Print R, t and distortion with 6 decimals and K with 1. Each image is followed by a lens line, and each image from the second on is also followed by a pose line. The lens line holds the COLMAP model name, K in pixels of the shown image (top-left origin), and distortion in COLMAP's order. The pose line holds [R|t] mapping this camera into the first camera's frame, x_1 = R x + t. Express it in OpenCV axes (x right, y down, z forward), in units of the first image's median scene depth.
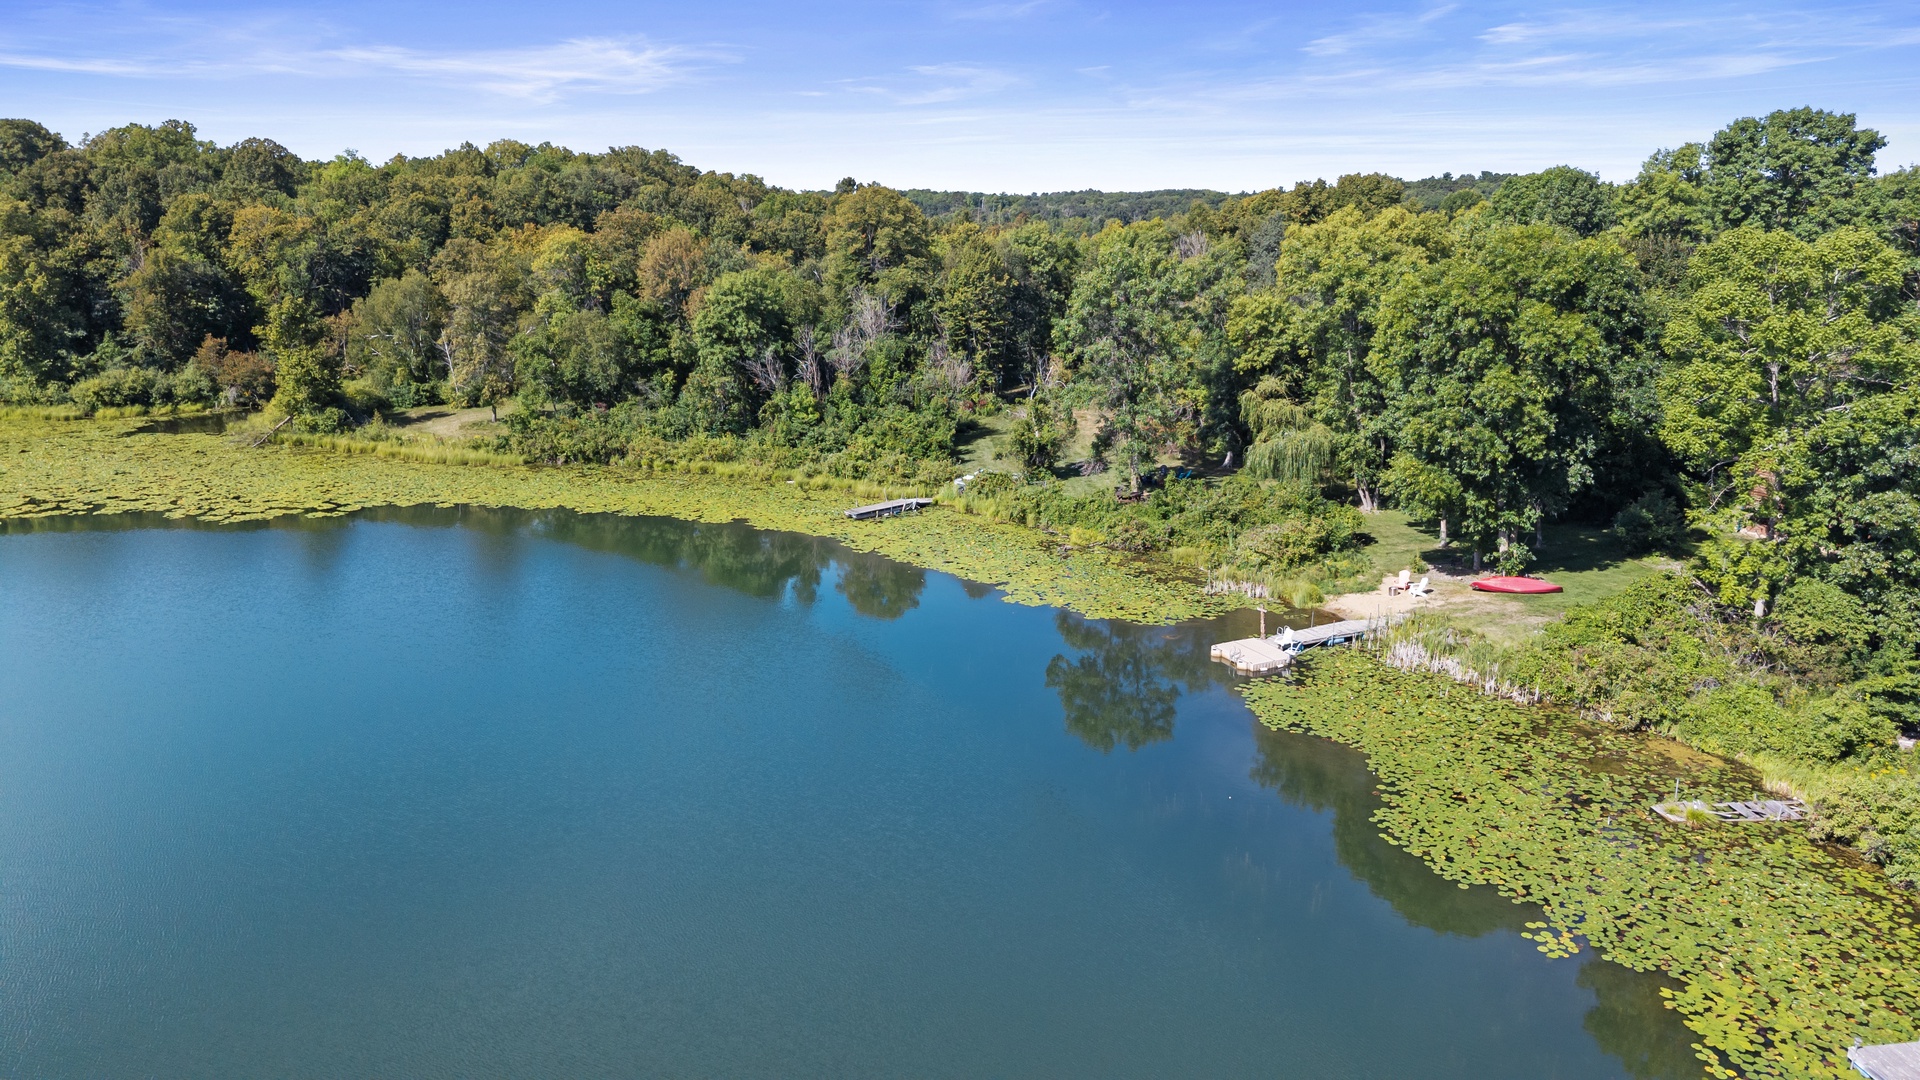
lens RADIAL K [[1281.4, 0, 960.0], [0, 1281.4, 540.0], [0, 0, 1]] dist [0.002148, -0.000212]
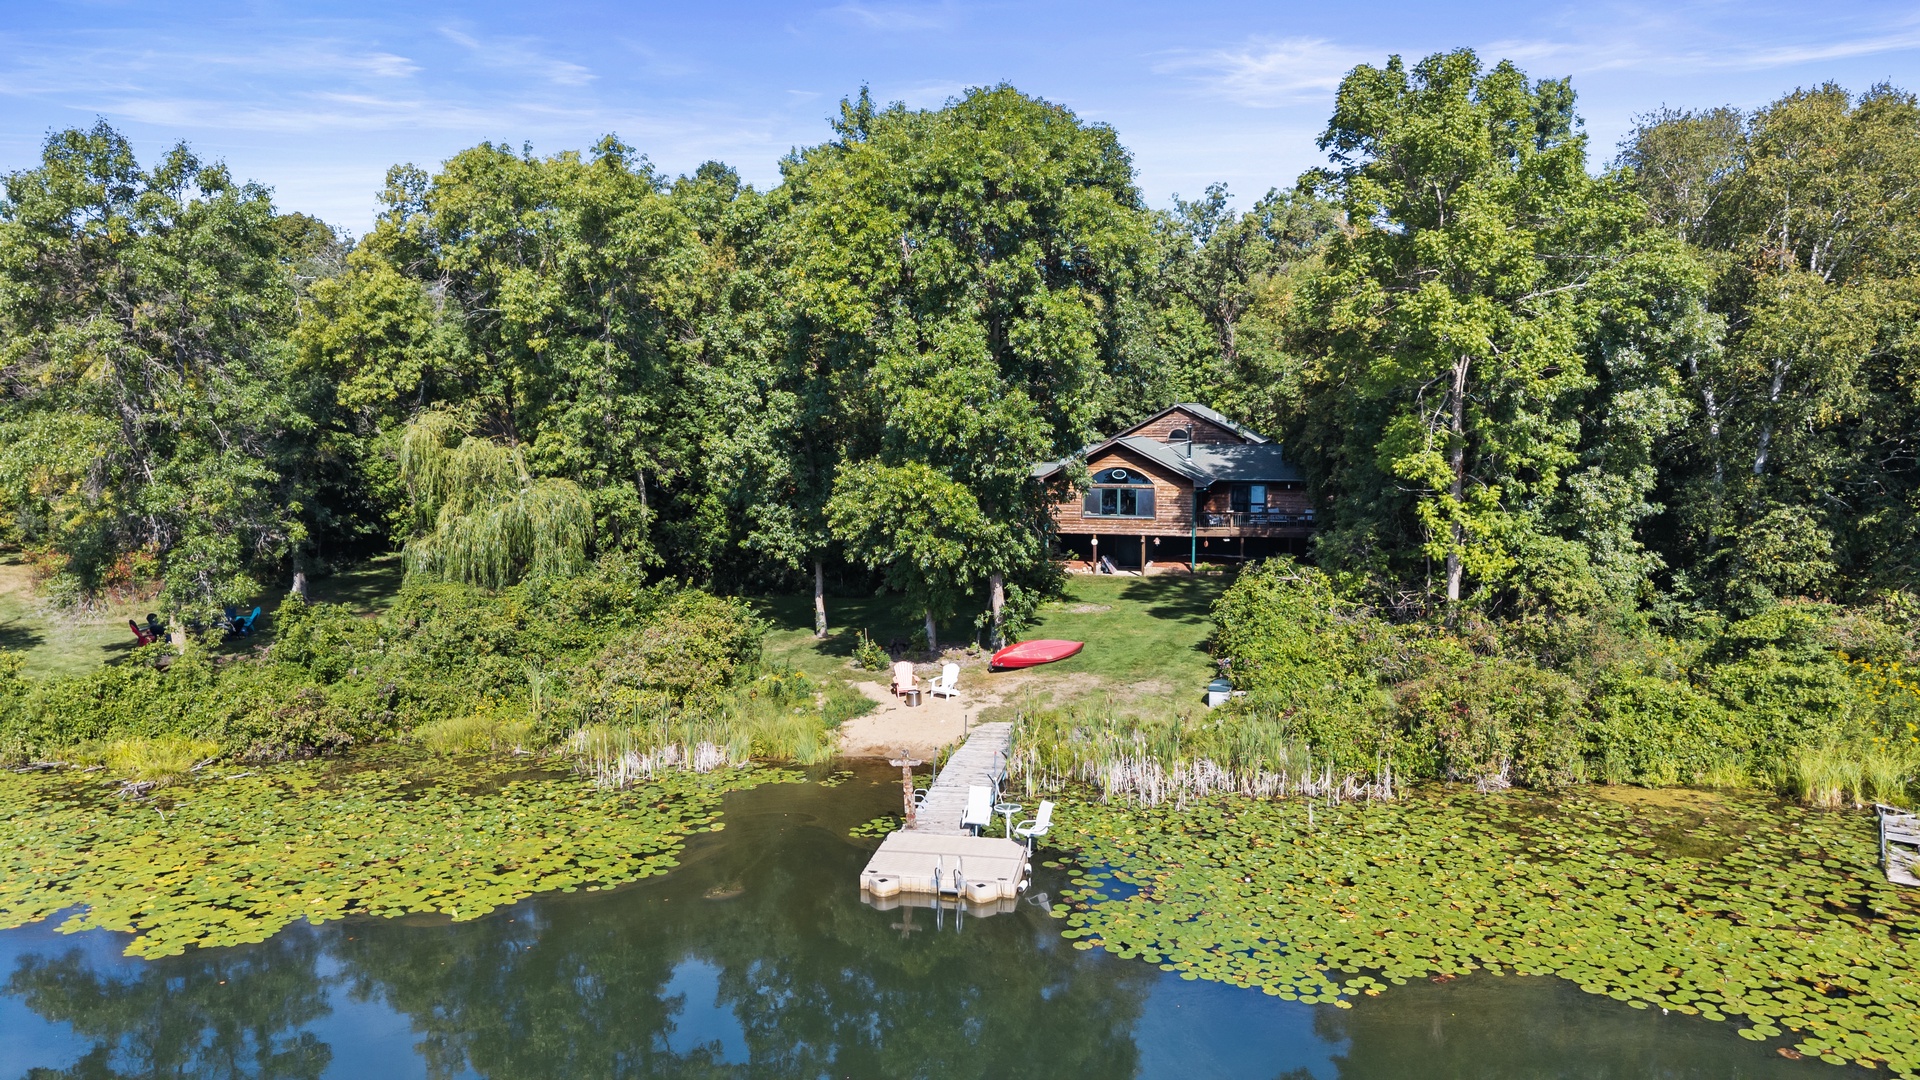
lens RADIAL K [[1281.4, 0, 960.0], [0, 1281.4, 540.0], [0, 0, 1]] dist [0.002148, -0.000212]
pose [[0.578932, -0.061903, 0.813023, -0.073927], [0.194313, 0.978860, -0.063835, 0.009014], [-0.791884, 0.194937, 0.578722, 0.447953]]
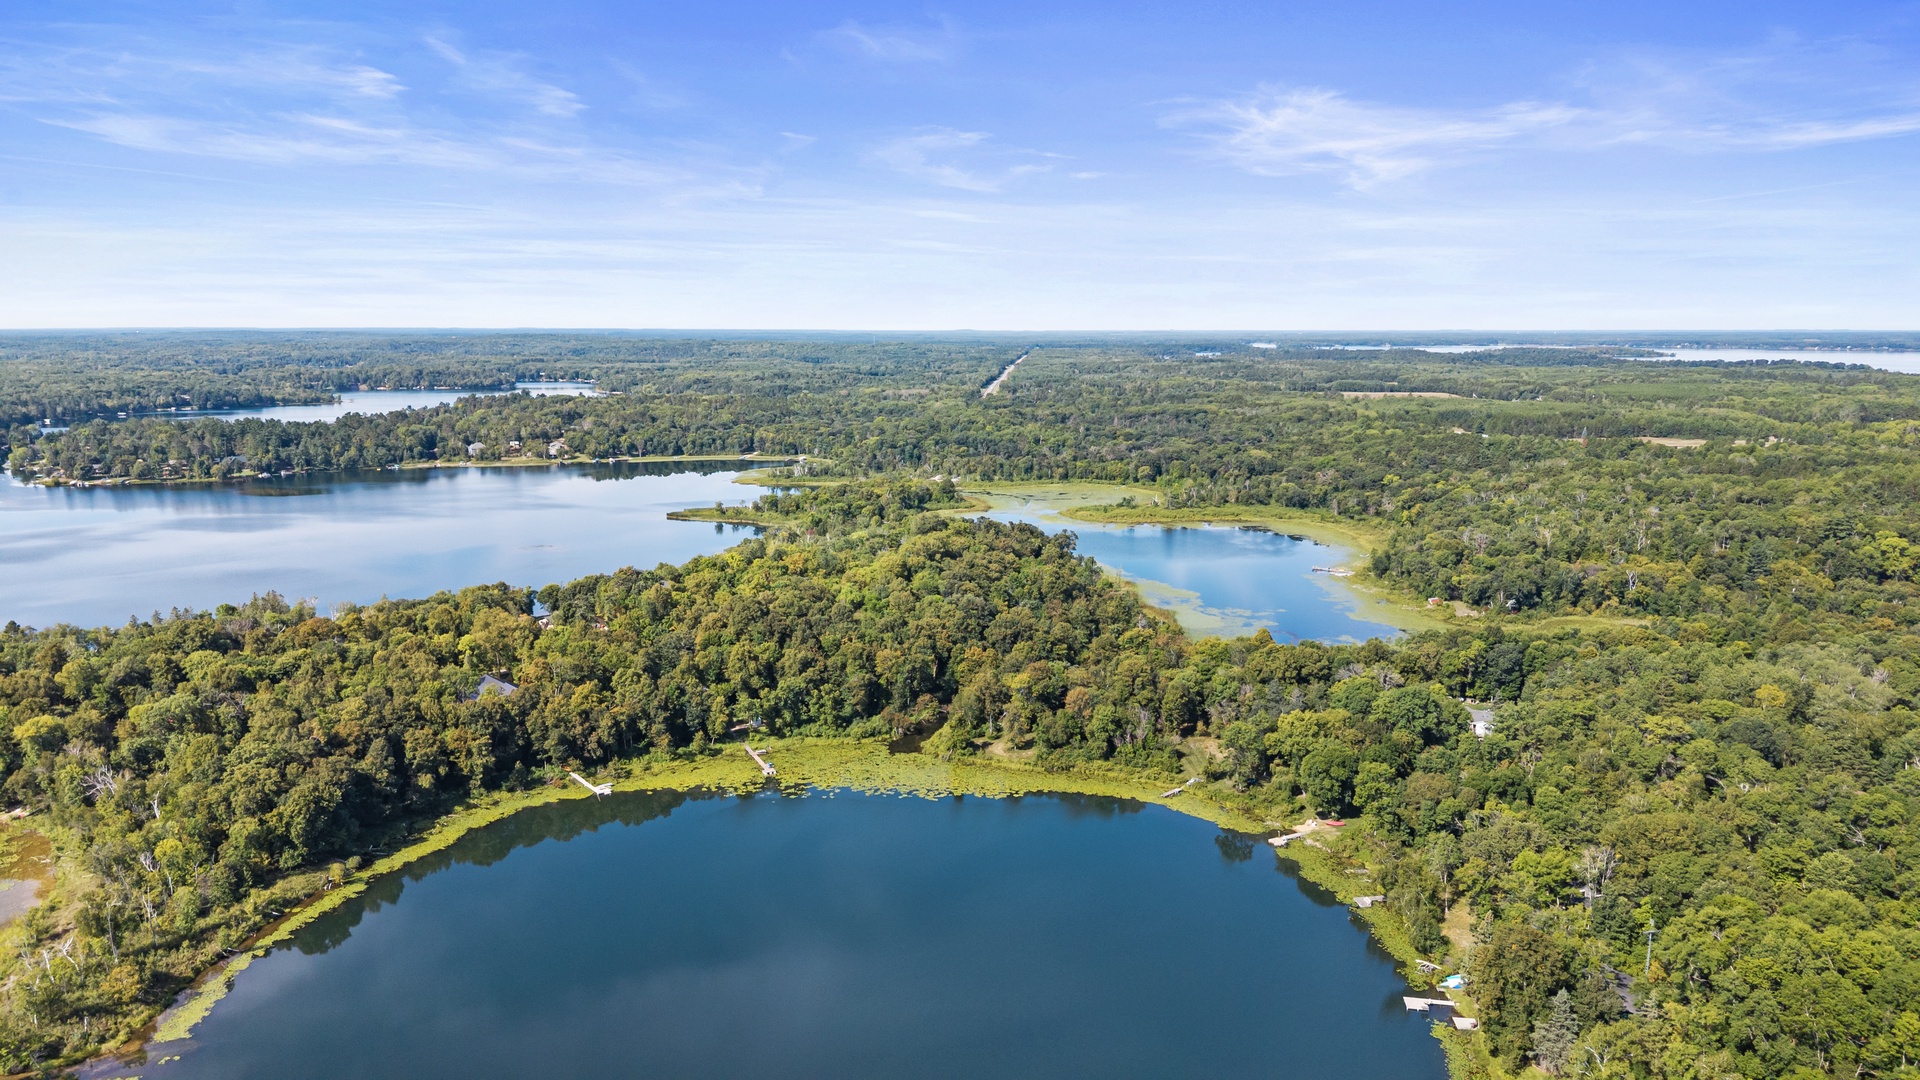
lens RADIAL K [[1281.4, 0, 960.0], [0, 1281.4, 540.0], [0, 0, 1]] dist [0.002148, -0.000212]
pose [[0.999924, 0.002790, 0.012044, -0.855391], [-0.001708, 0.996033, -0.088971, -0.506227], [-0.012244, 0.088944, 0.995961, -3.237303]]
